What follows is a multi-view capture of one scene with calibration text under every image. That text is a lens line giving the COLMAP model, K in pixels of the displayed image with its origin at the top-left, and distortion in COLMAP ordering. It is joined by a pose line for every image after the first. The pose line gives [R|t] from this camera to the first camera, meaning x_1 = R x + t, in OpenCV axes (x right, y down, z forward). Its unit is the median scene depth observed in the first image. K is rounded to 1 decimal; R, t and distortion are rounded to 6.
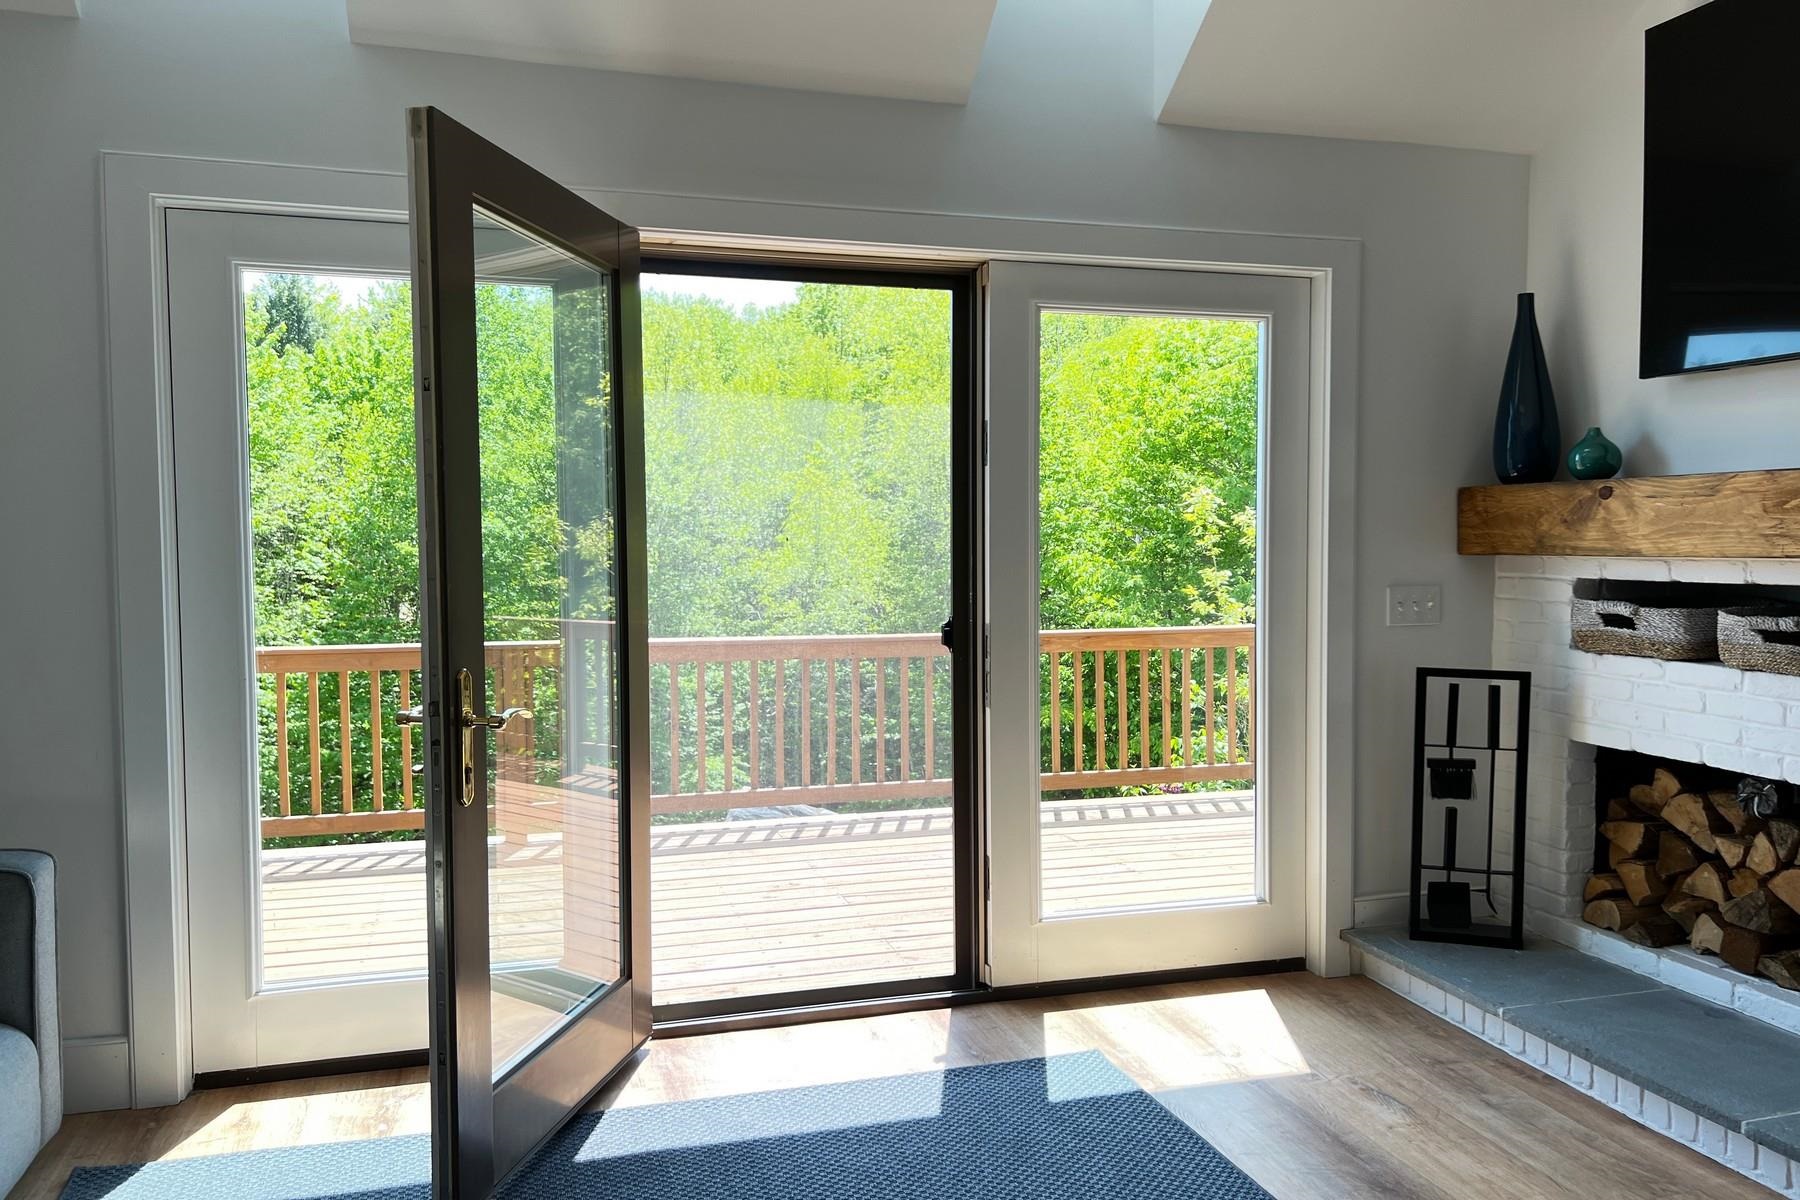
lens RADIAL K [[1349.1, 0, 898.6], [0, 1349.1, 600.1], [0, 0, 1]] dist [0.013699, 0.001080]
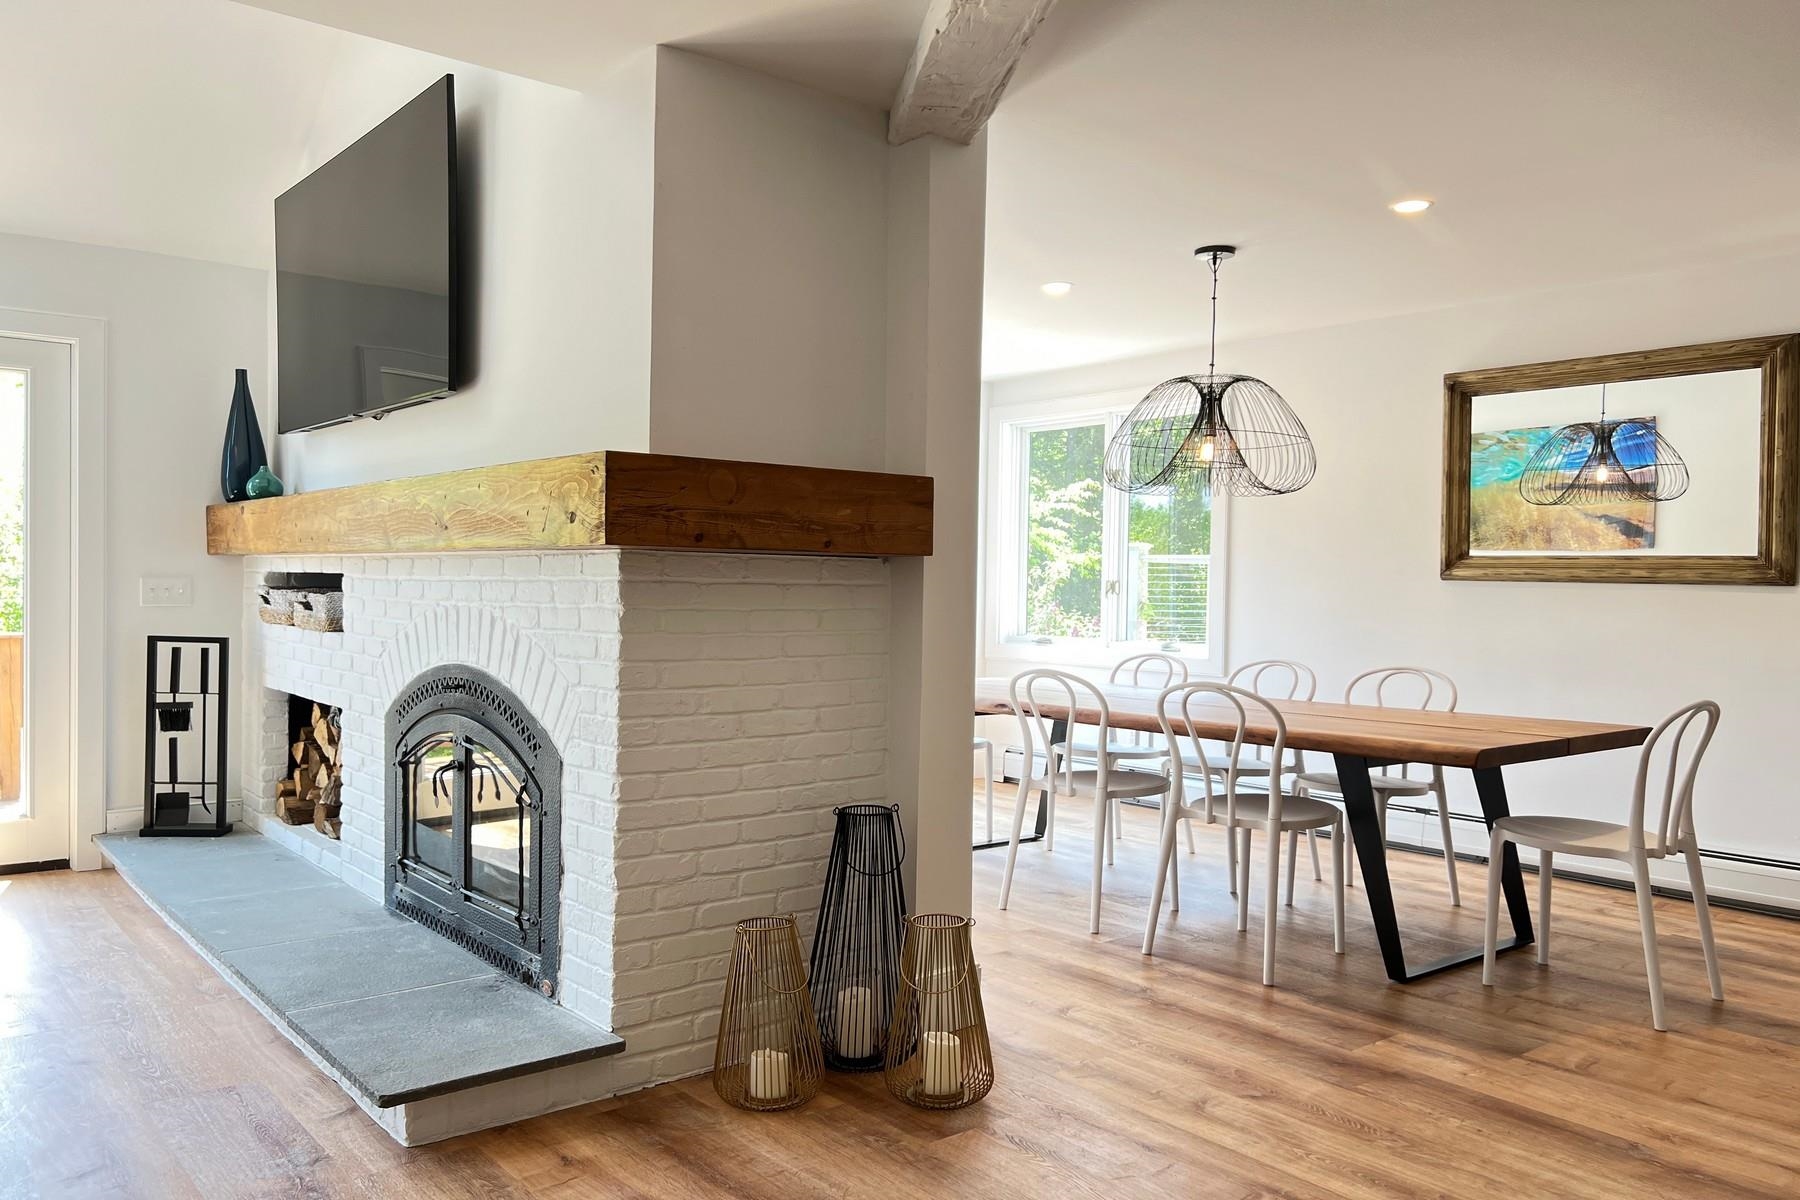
lens RADIAL K [[1349.1, 0, 900.3], [0, 1349.1, 600.1], [0, 0, 1]] dist [0.013699, 0.001080]
pose [[0.921496, 0.011829, 0.388209, 0.553353], [-0.000940, 0.999601, -0.028228, 0.052404], [-0.388388, 0.025647, 0.921139, -0.555375]]
